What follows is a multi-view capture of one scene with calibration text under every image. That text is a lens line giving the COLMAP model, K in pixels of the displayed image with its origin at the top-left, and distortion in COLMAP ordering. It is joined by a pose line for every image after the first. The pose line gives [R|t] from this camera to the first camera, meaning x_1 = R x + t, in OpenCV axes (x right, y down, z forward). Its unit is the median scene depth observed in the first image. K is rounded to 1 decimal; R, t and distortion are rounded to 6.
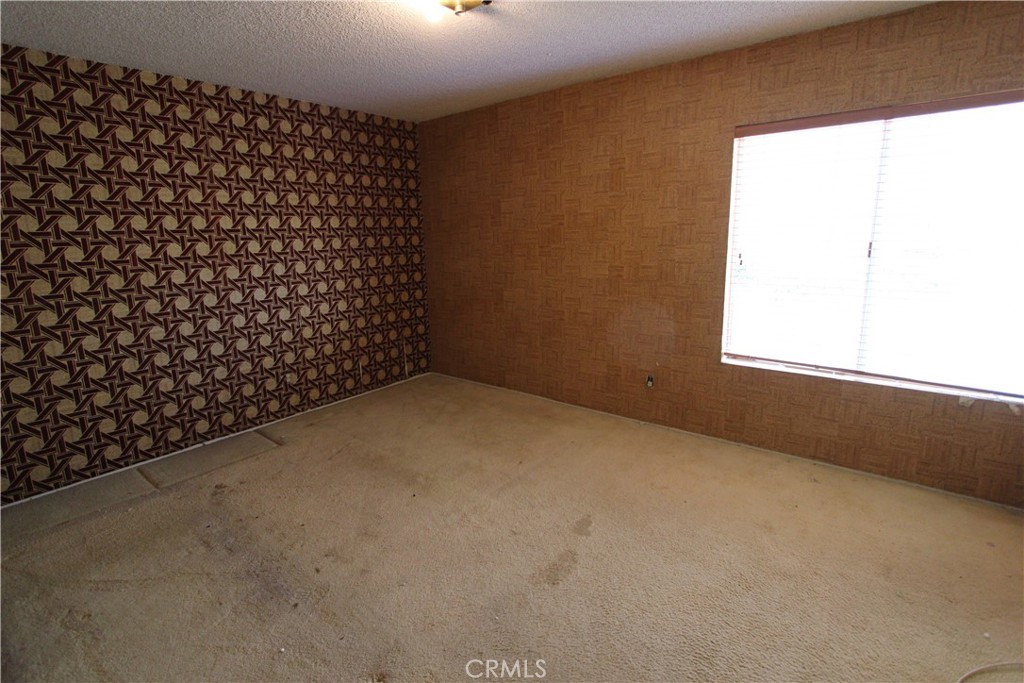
lens RADIAL K [[499.7, 0, 510.4], [0, 499.7, 323.0], [0, 0, 1]] dist [-0.002850, -0.000544]
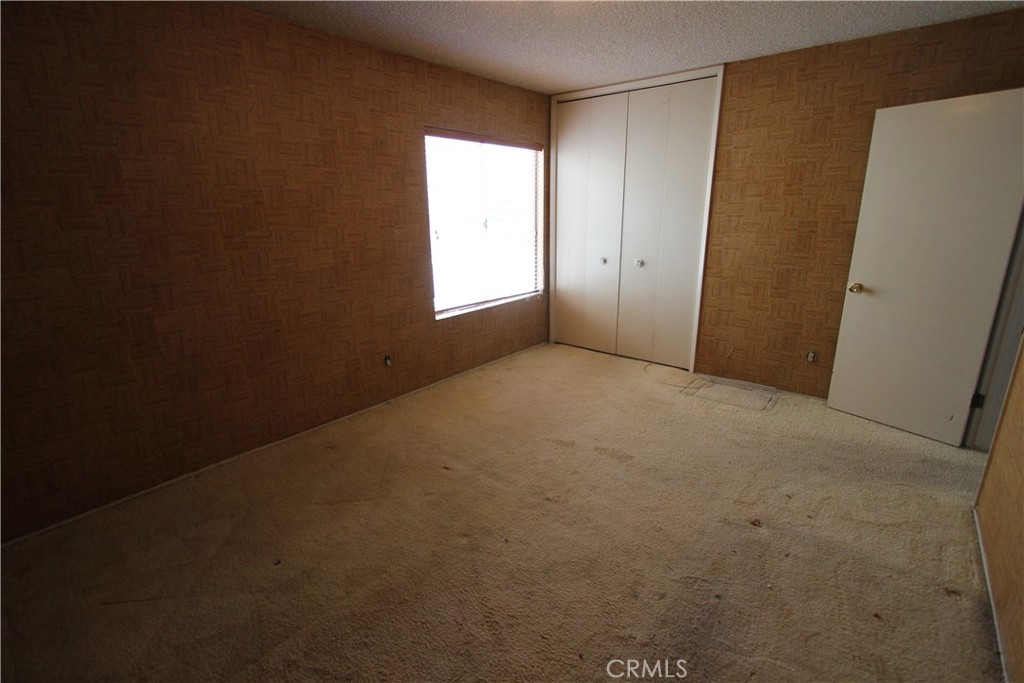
lens RADIAL K [[492.6, 0, 500.1], [0, 492.6, 331.9], [0, 0, 1]] dist [-0.001261, 0.000124]
pose [[0.009542, -0.225601, 0.974173, -0.749330], [0.193105, 0.956295, 0.219569, -0.126349], [-0.981132, 0.186023, 0.052690, 0.764431]]
